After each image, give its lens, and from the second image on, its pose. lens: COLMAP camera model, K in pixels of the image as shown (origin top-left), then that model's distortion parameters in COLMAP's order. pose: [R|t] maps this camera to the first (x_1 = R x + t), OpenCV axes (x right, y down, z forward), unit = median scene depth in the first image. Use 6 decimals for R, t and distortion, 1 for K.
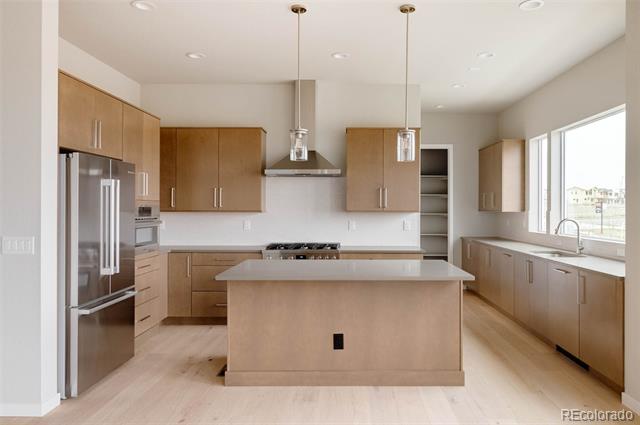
lens RADIAL K [[457.2, 0, 320.5], [0, 457.2, 206.2], [0, 0, 1]] dist [-0.008728, 0.000239]
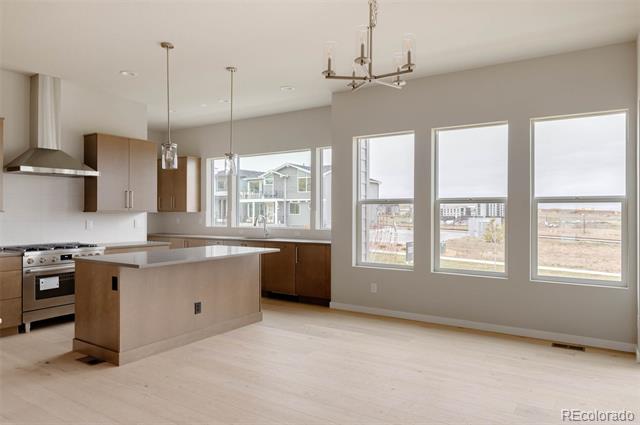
lens RADIAL K [[457.2, 0, 319.2], [0, 457.2, 213.6], [0, 0, 1]] dist [-0.008728, 0.000239]
pose [[0.537202, -0.003890, 0.843445, -0.610574], [-0.003779, 0.999968, 0.007019, 0.007800], [-0.843445, -0.006958, 0.537170, -0.006945]]
